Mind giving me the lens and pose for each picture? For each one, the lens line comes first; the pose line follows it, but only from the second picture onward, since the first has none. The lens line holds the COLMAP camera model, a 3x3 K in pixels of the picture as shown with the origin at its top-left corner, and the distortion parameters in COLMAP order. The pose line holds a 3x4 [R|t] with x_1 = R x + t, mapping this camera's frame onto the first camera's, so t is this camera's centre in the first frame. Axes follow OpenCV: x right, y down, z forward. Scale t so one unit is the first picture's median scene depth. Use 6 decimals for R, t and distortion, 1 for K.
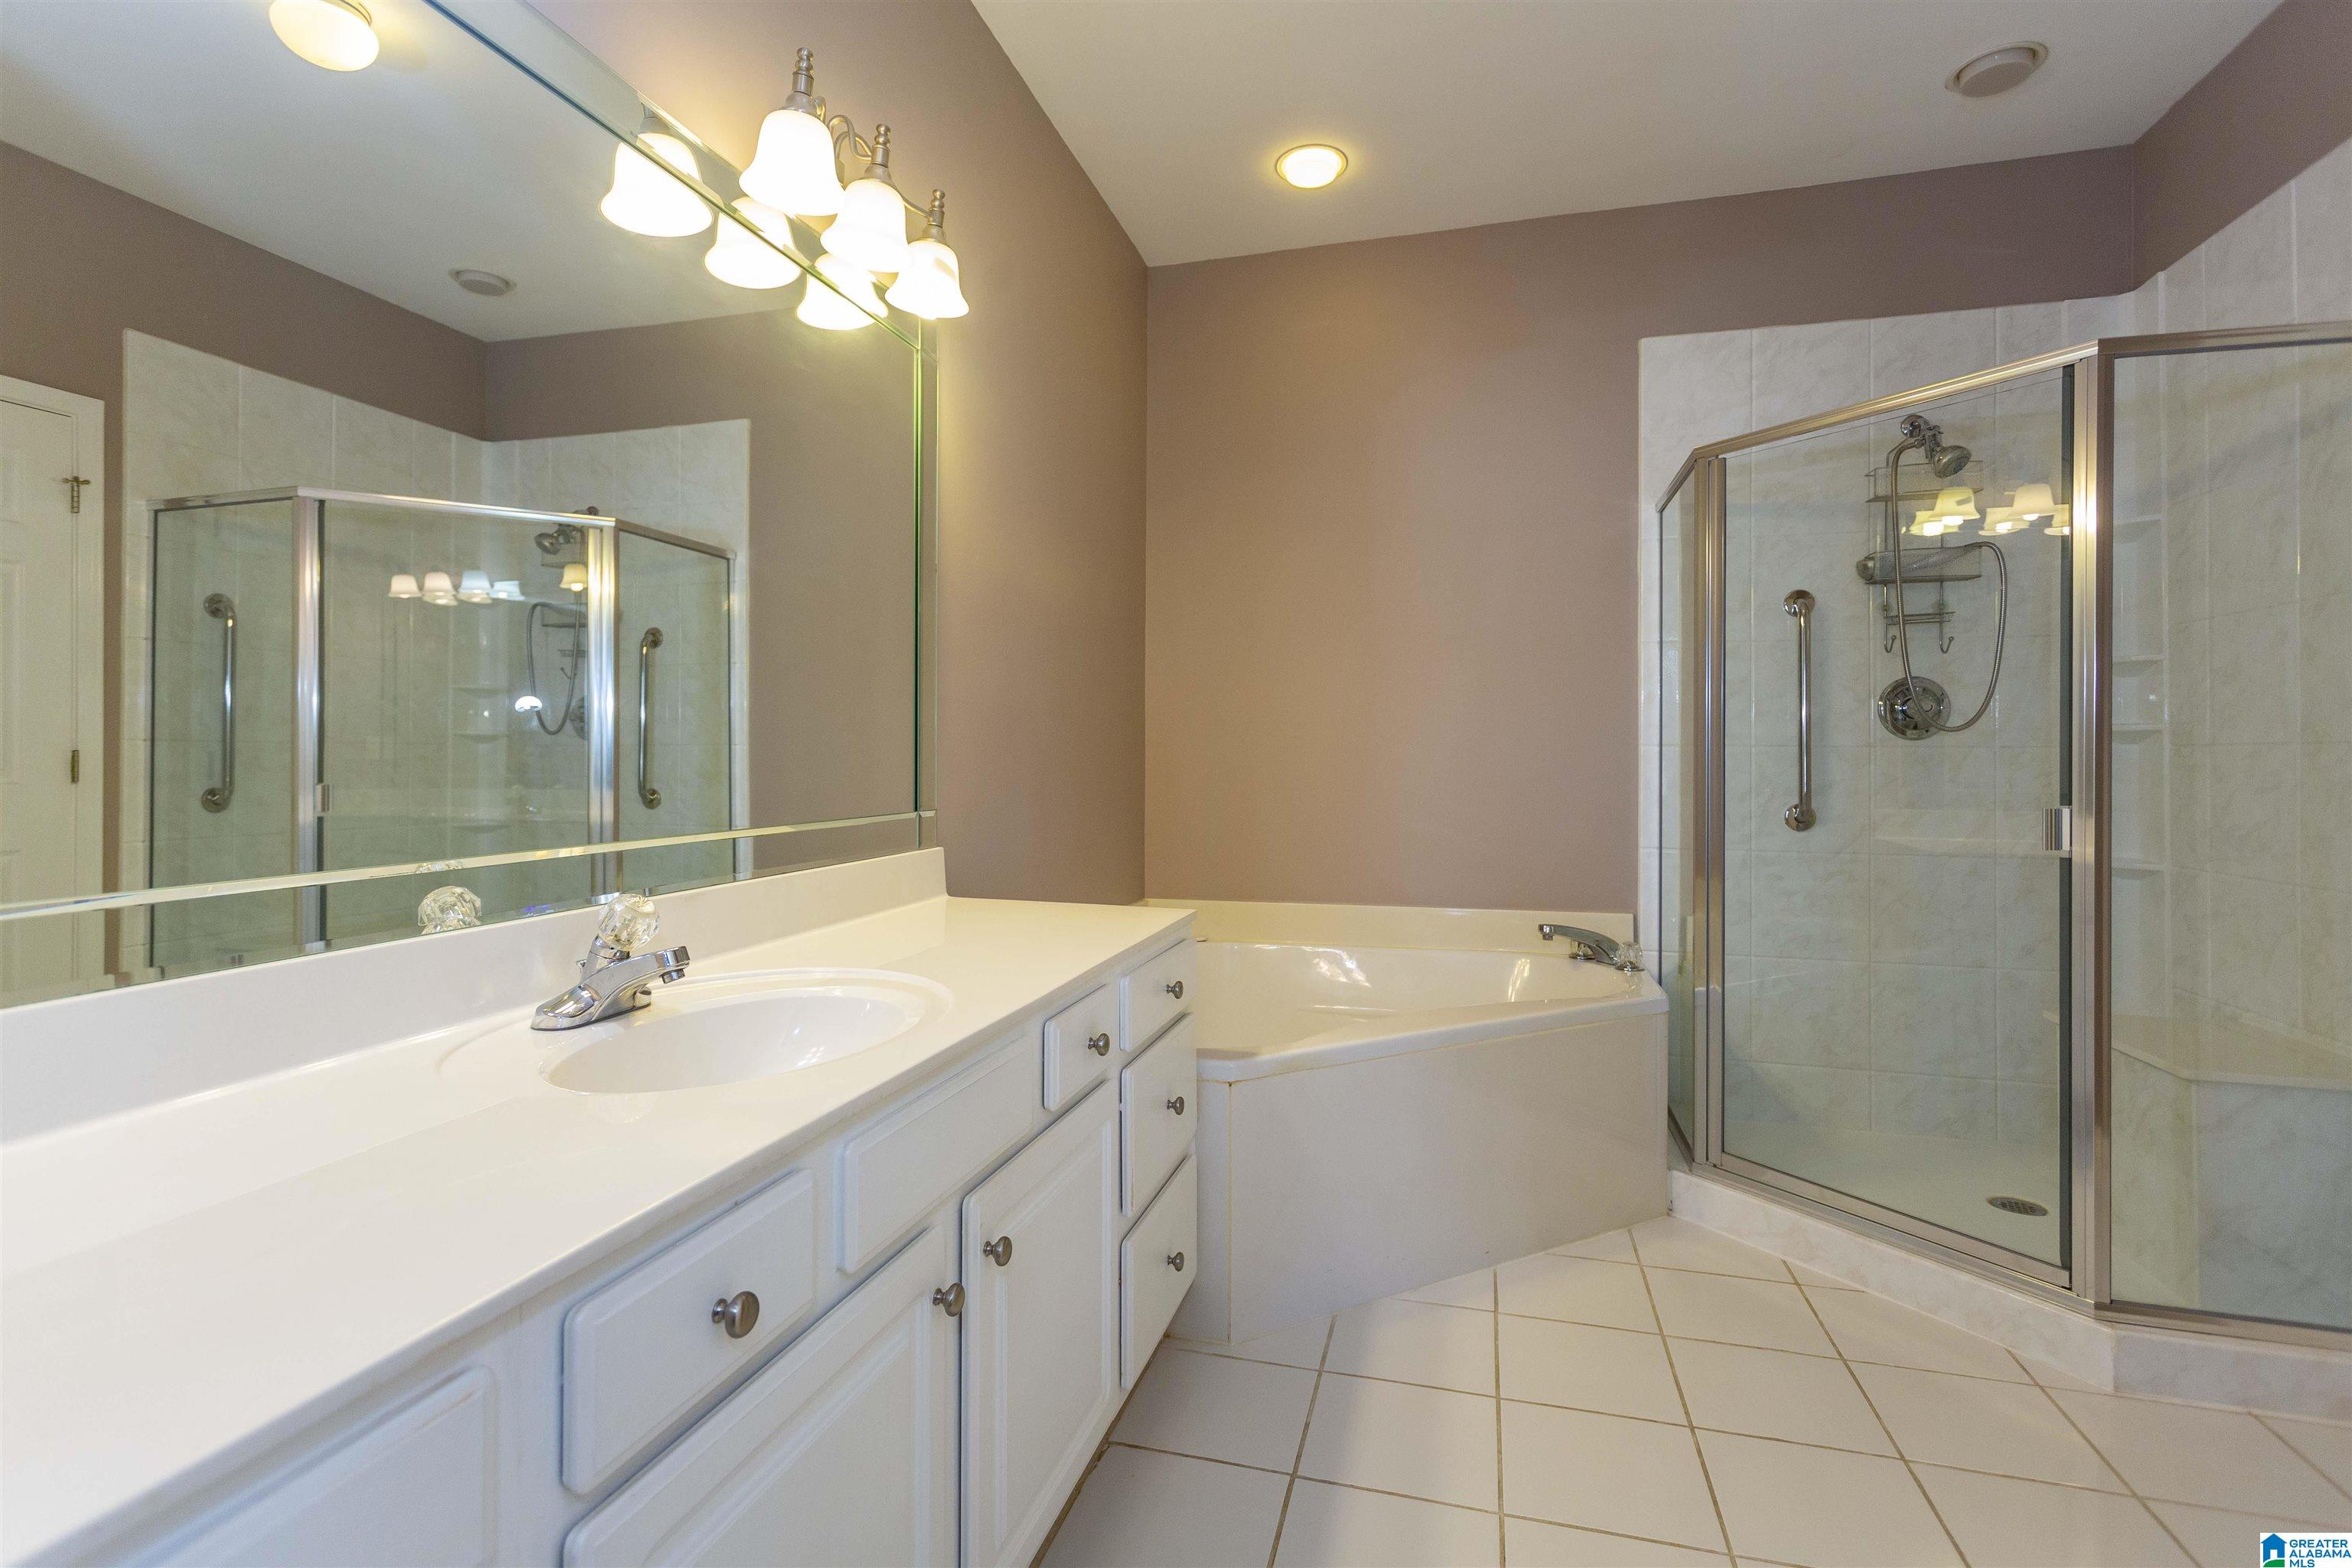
lens RADIAL K [[1134.7, 0, 1174.1], [0, 1134.7, 736.6], [0, 0, 1]] dist [0.019449, -0.000615]
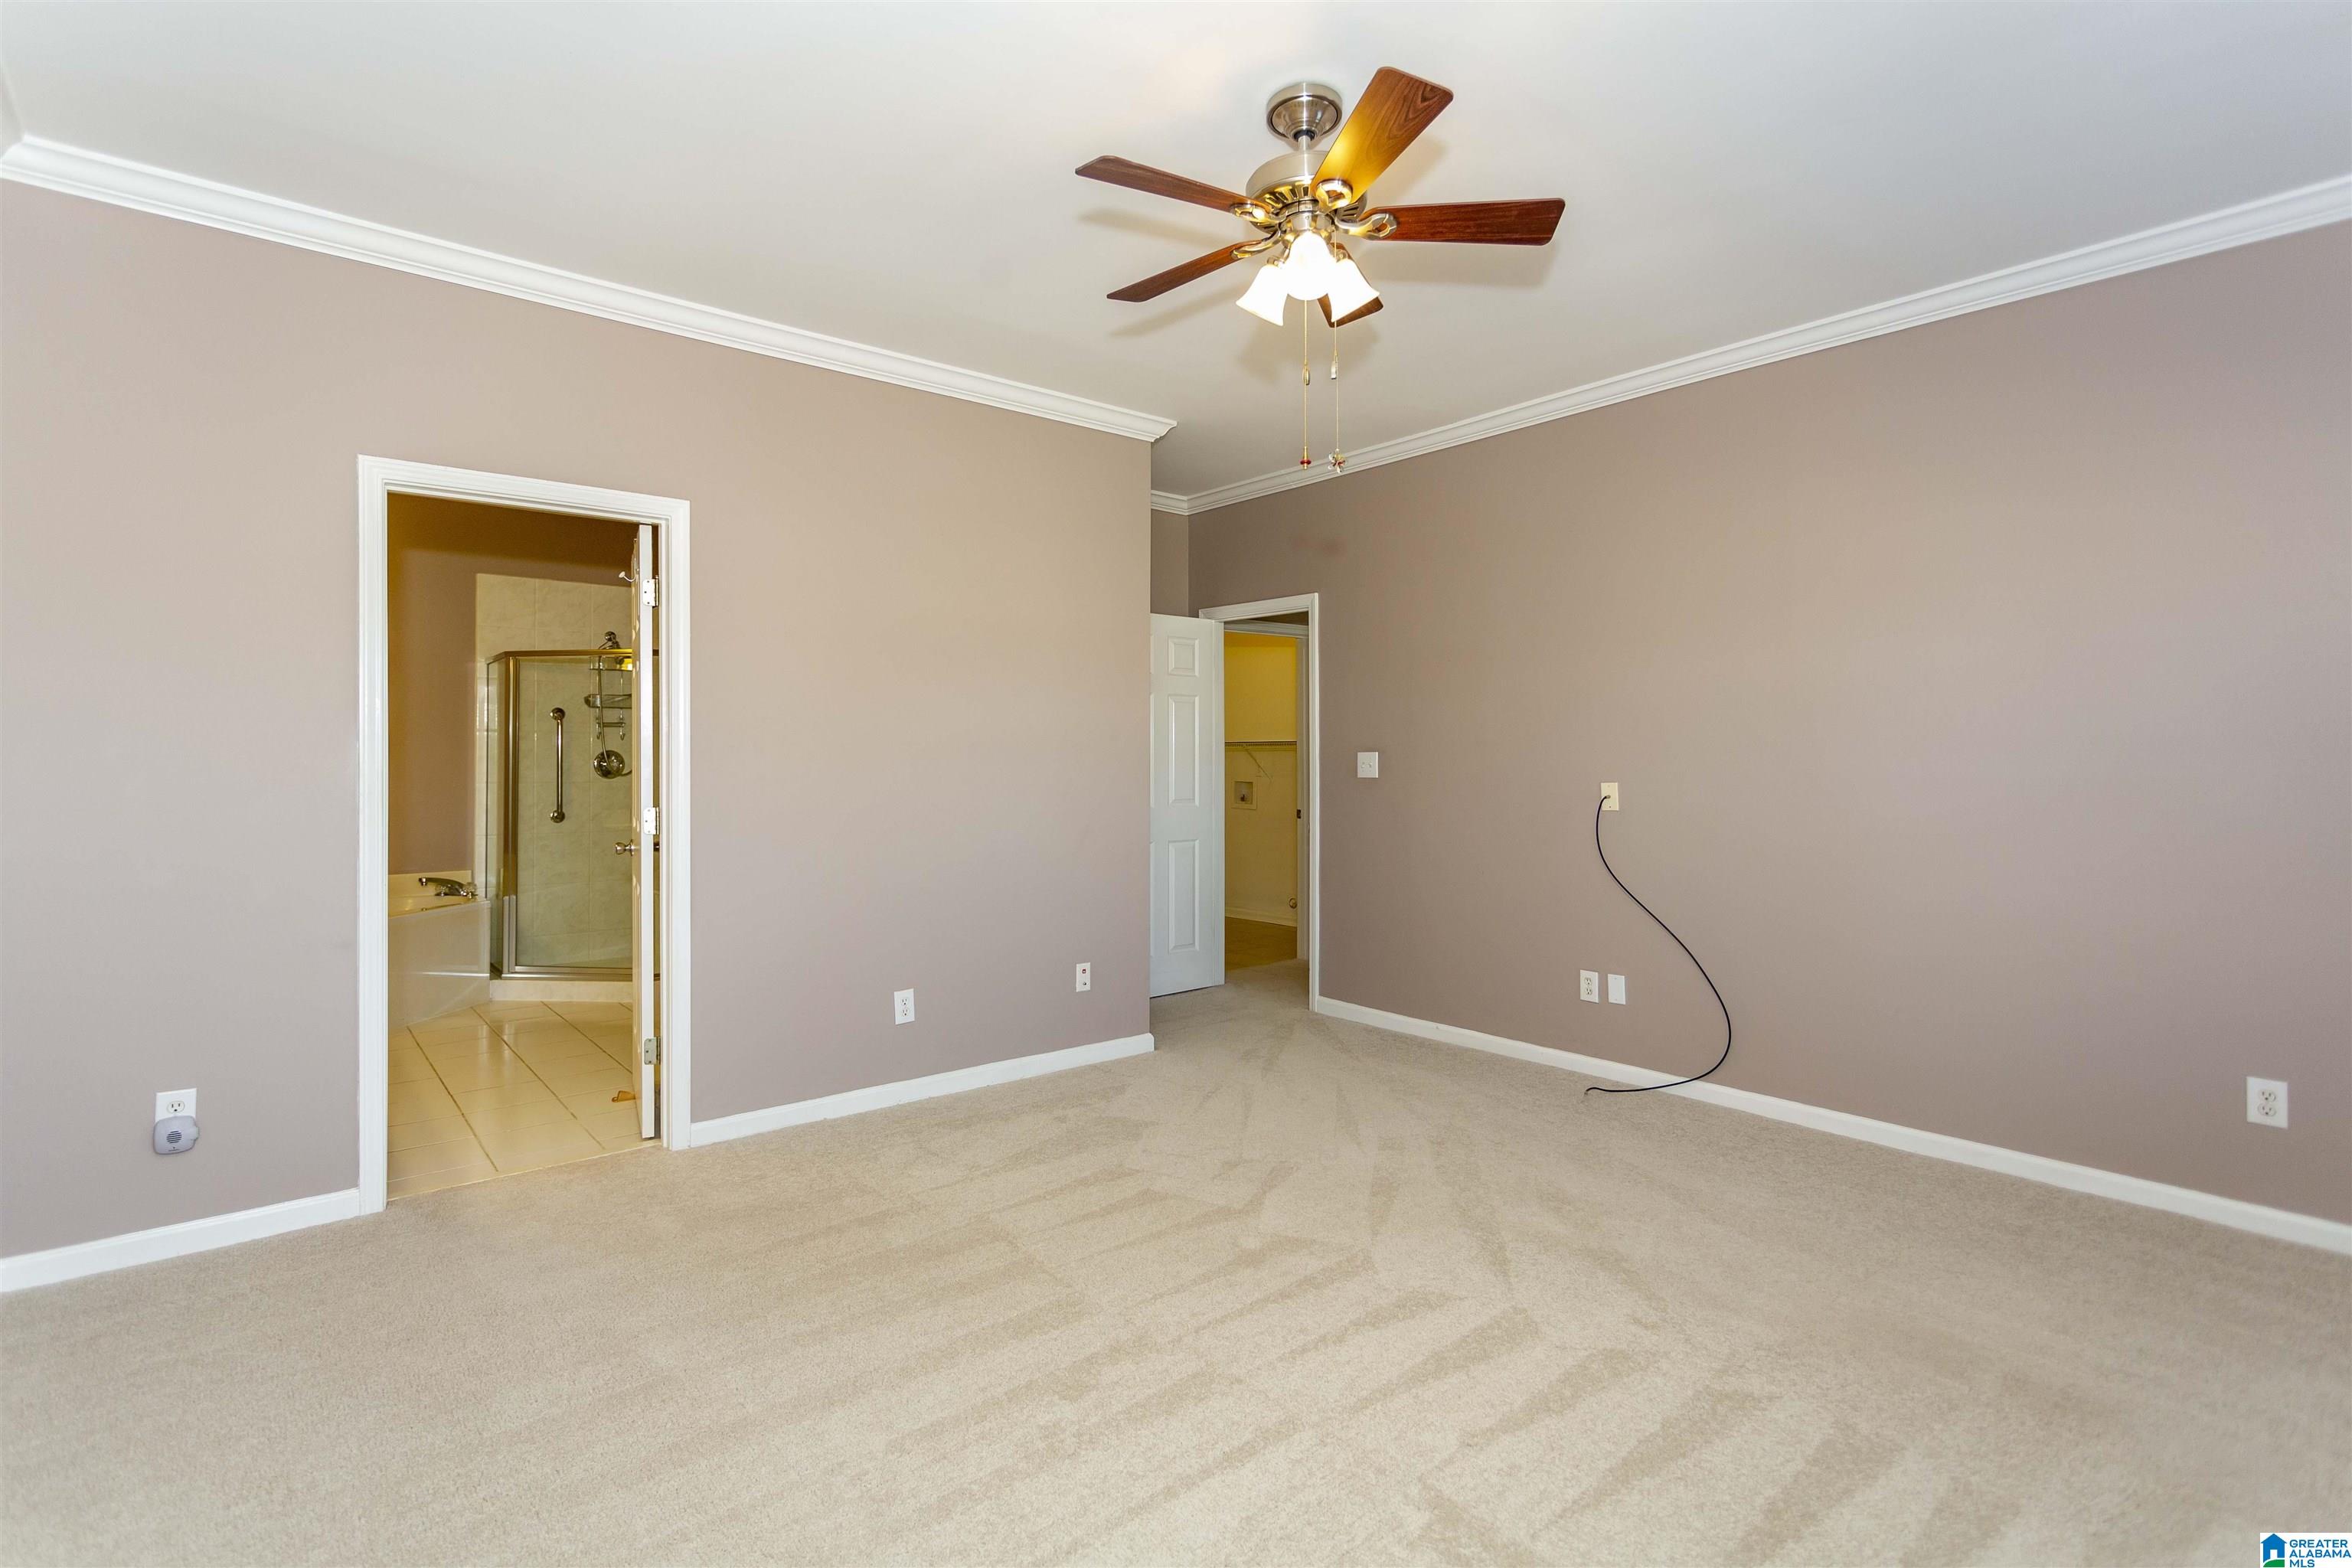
lens RADIAL K [[1145.5, 0, 1167.8], [0, 1145.5, 766.0], [0, 0, 1]] dist [-0.001948, 0.000204]
pose [[0.574850, -0.005545, 0.818240, -0.533283], [-0.015976, 0.999710, 0.017999, -0.078508], [-0.818103, -0.023419, 0.574595, -1.137261]]
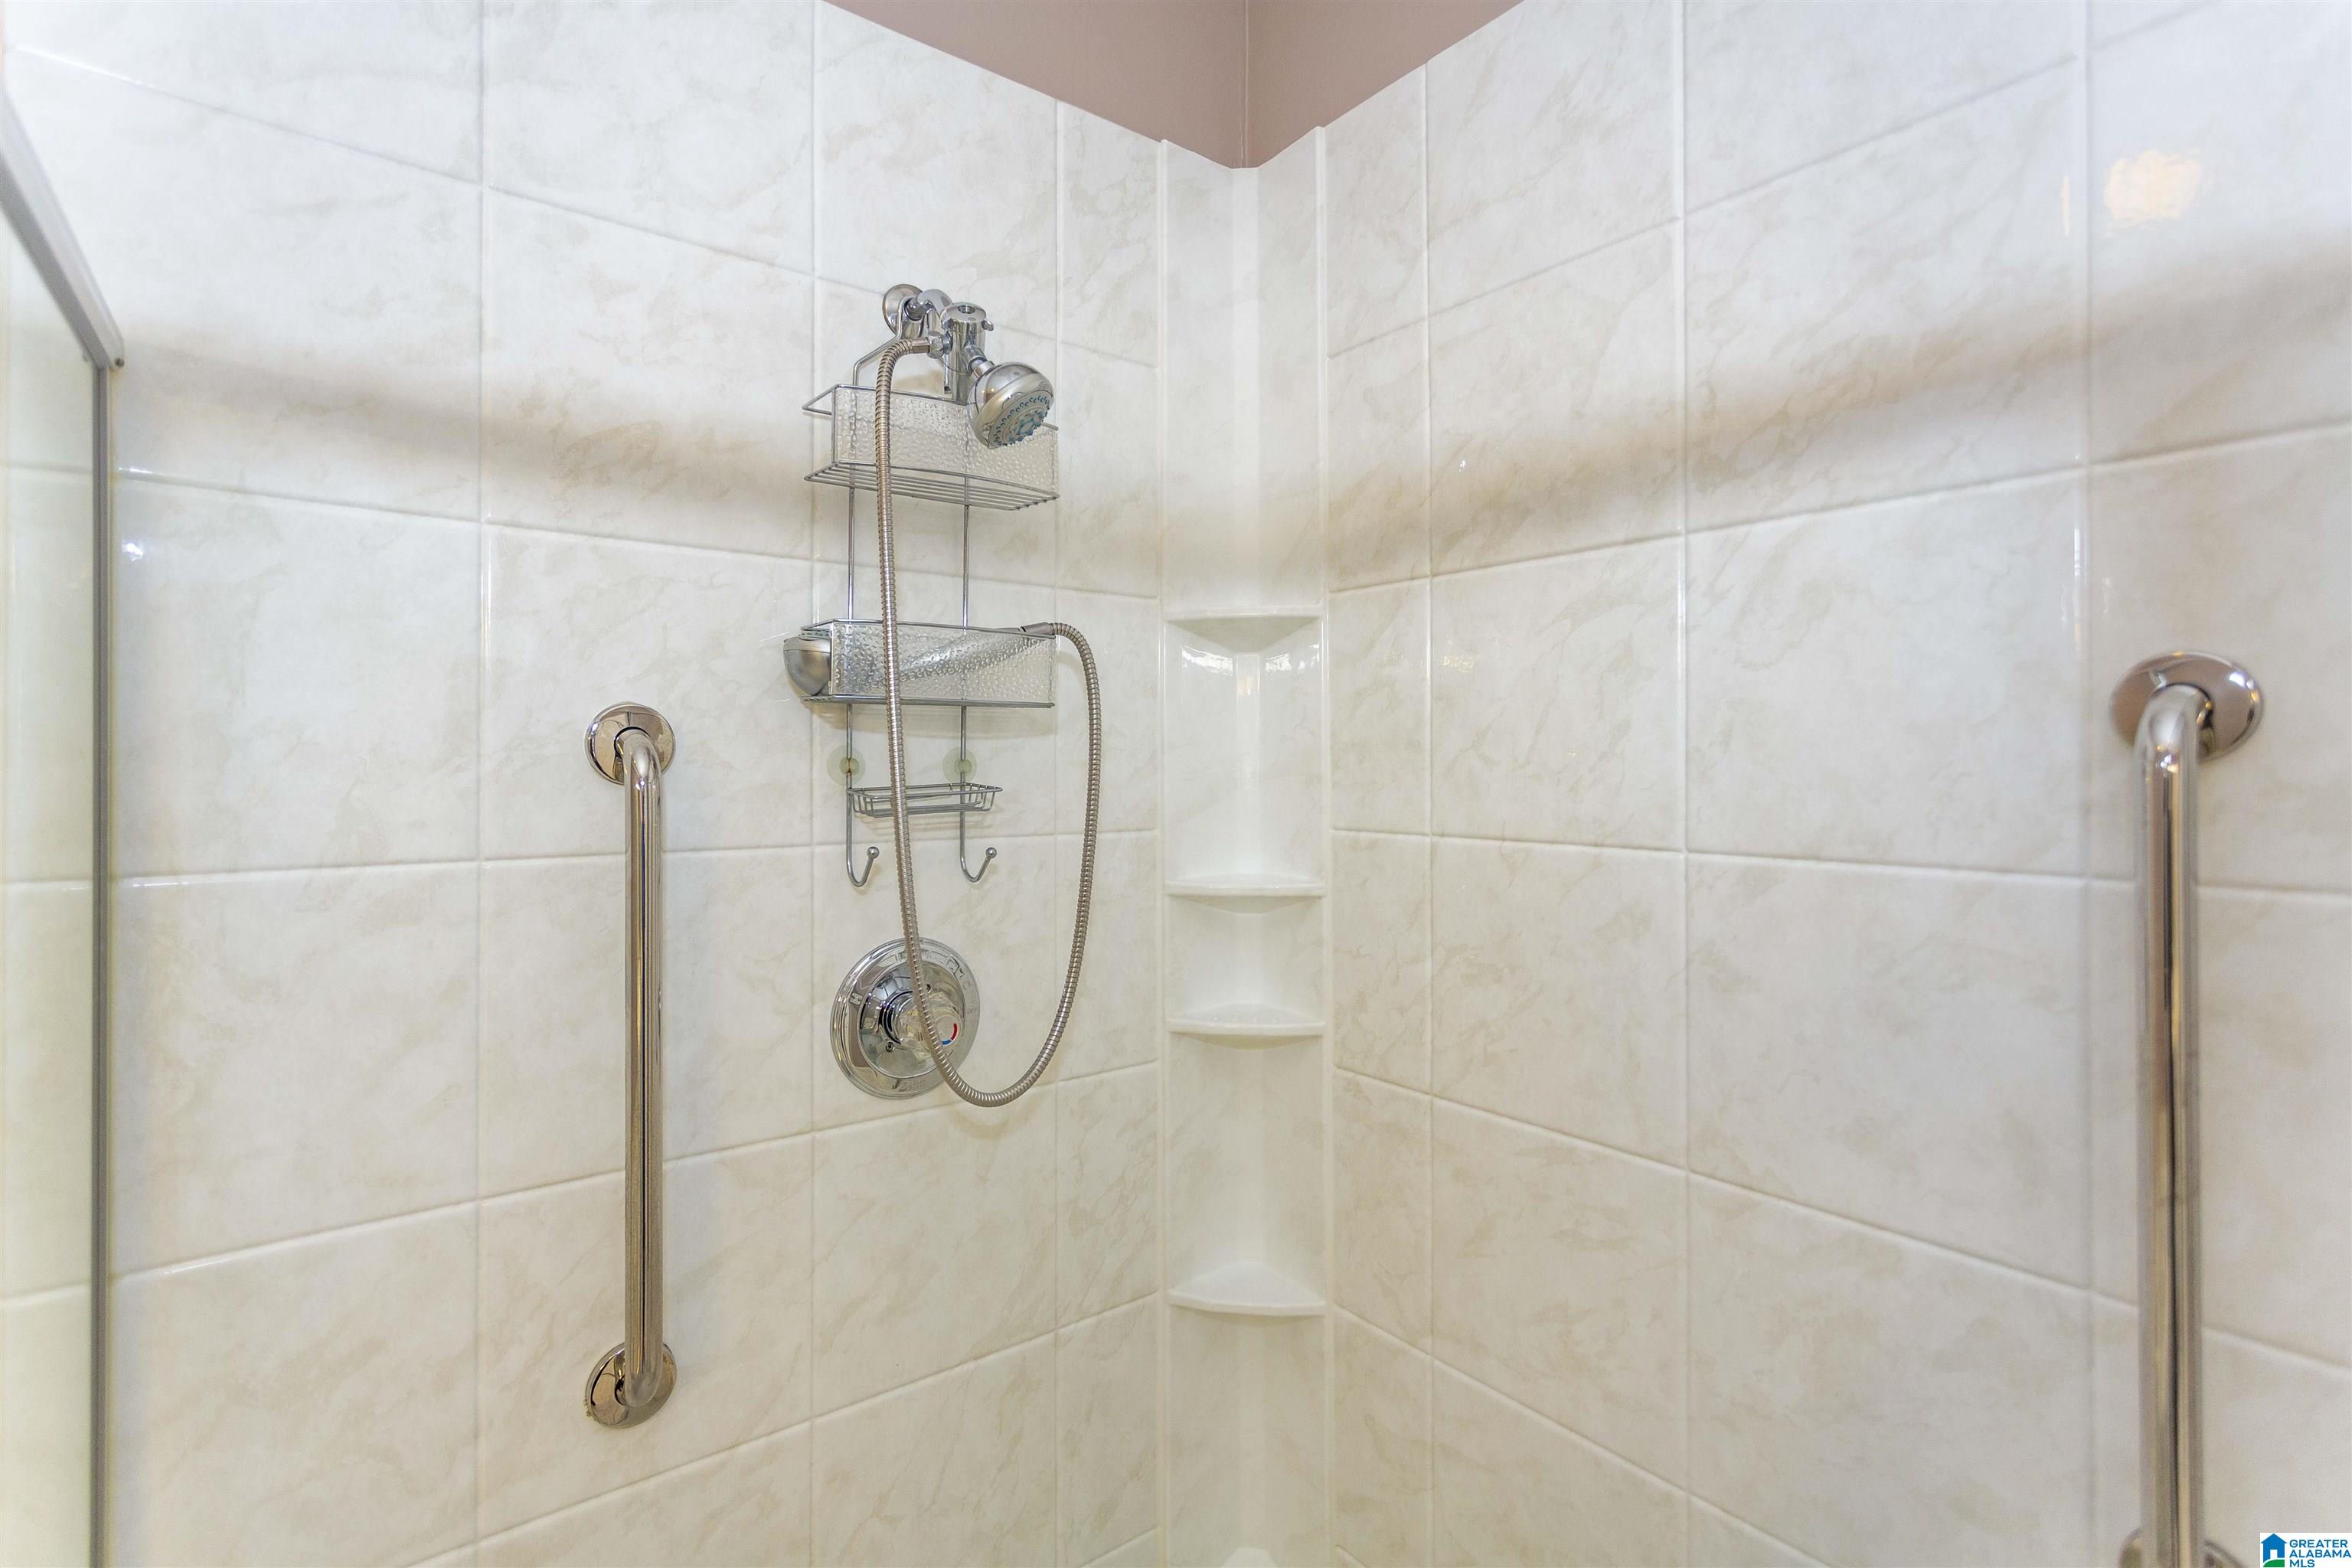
lens RADIAL K [[1103.0, 0, 1165.1], [0, 1103.0, 766.6], [0, 0, 1]] dist [0.000566, 0.000223]
pose [[0.617513, -0.005560, 0.786541, 0.404405], [-0.009516, 0.999849, 0.014539, -0.121123], [-0.786503, -0.016462, 0.617367, 0.701995]]
